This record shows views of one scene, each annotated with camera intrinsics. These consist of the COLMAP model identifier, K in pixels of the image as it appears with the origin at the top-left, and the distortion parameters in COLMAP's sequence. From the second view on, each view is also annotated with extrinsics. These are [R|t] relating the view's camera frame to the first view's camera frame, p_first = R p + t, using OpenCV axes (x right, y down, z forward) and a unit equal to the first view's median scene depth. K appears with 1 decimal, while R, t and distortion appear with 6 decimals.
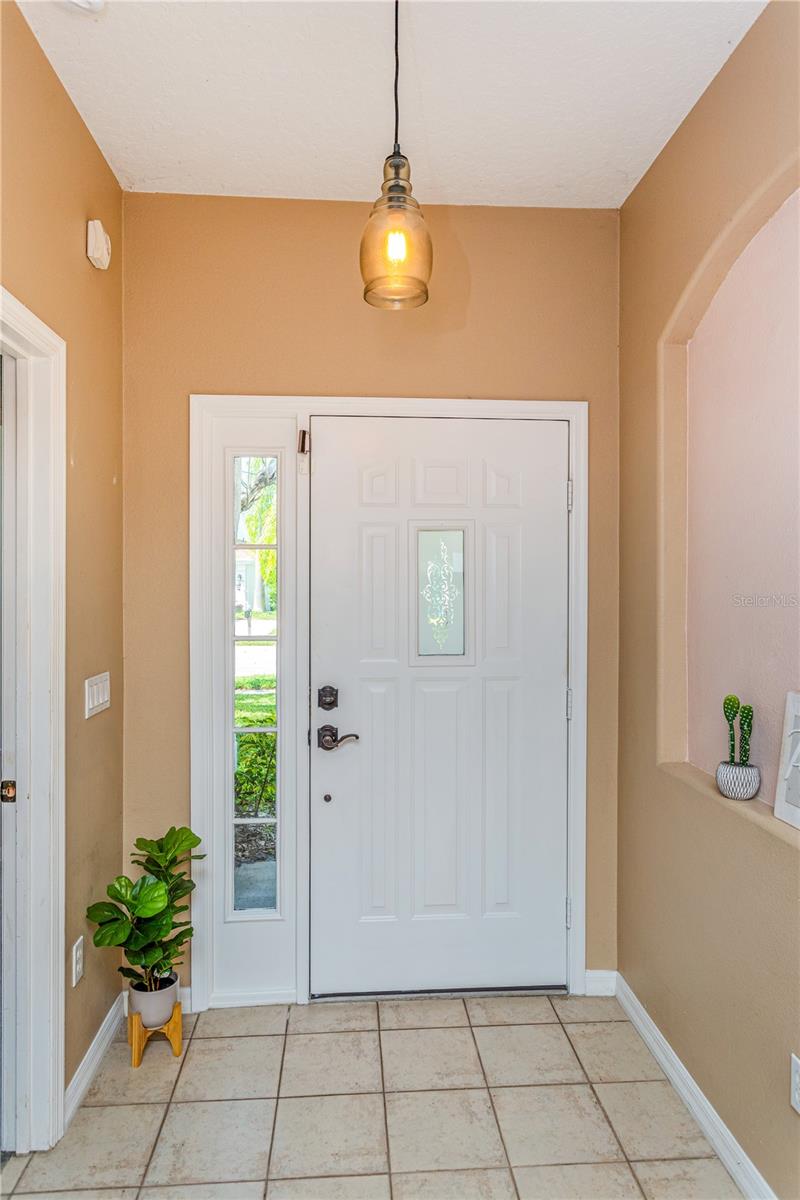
lens RADIAL K [[758.7, 0, 400.0], [0, 758.7, 600.0], [0, 0, 1]] dist [0.002210, 0.002157]
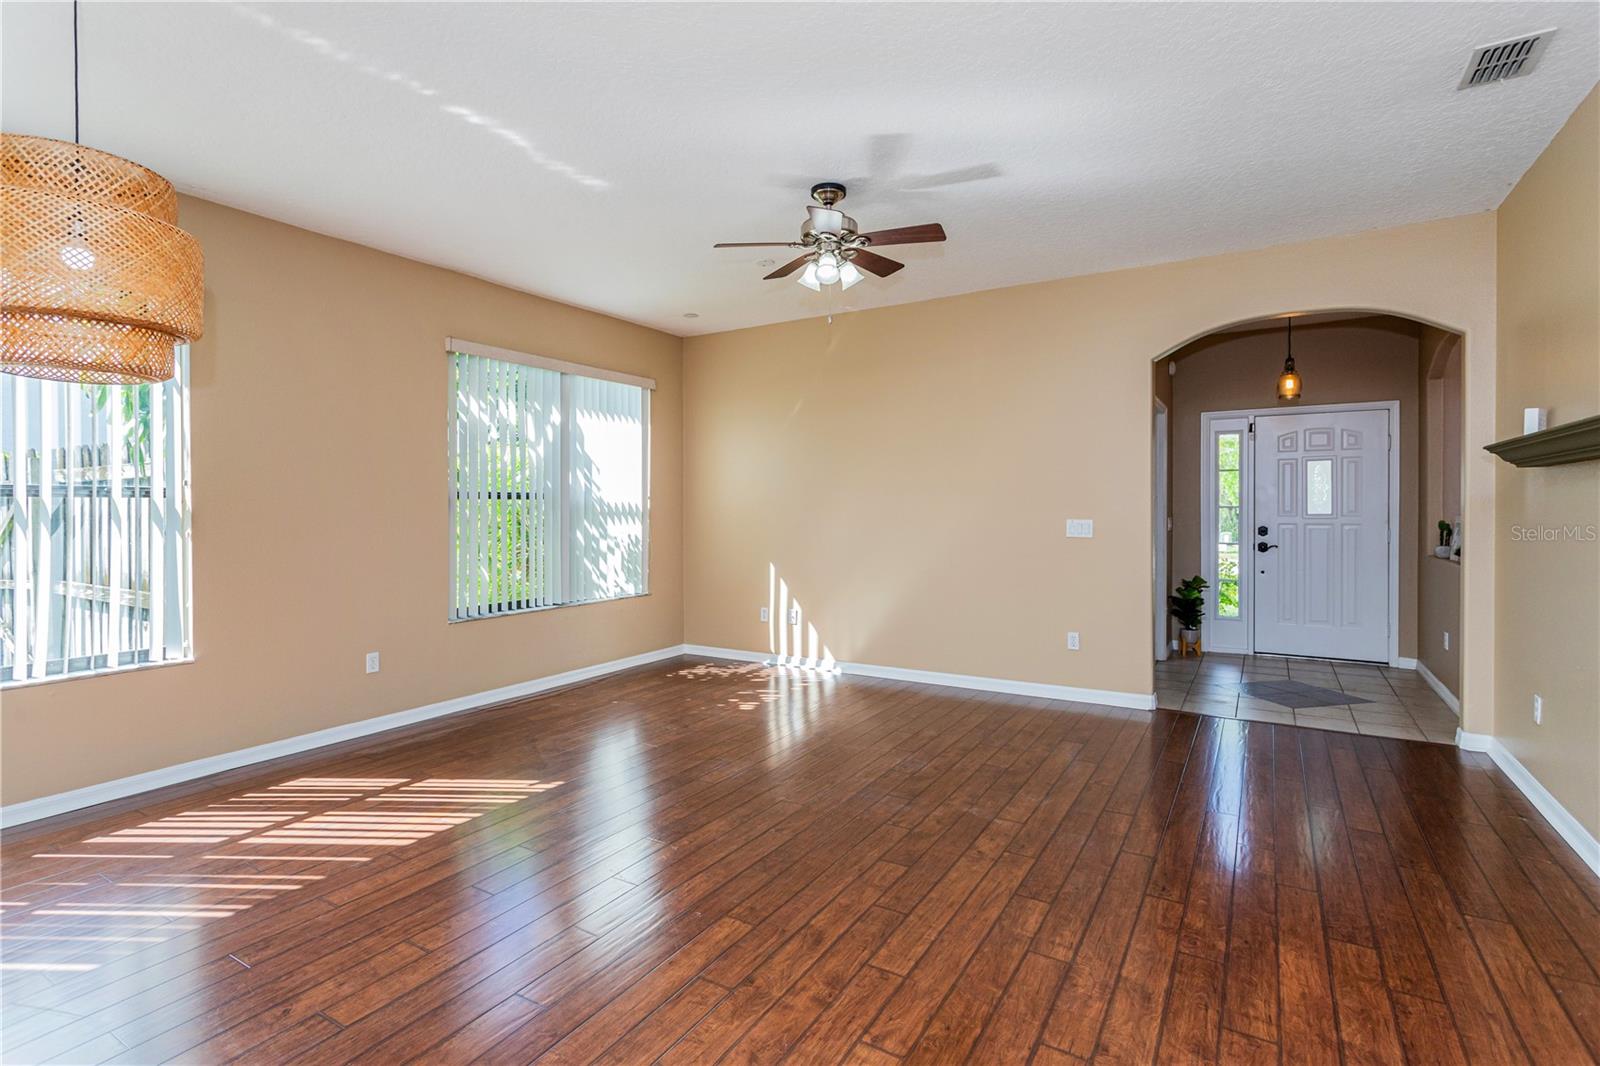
lens RADIAL K [[775.1, 0, 796.2], [0, 775.1, 513.7], [0, 0, 1]] dist [0.001227, 0.000554]
pose [[0.818371, -0.002238, -0.574686, 0.126146], [-0.000535, 0.999989, -0.004656, 0.097214], [0.574690, 0.004118, 0.818361, -2.176179]]
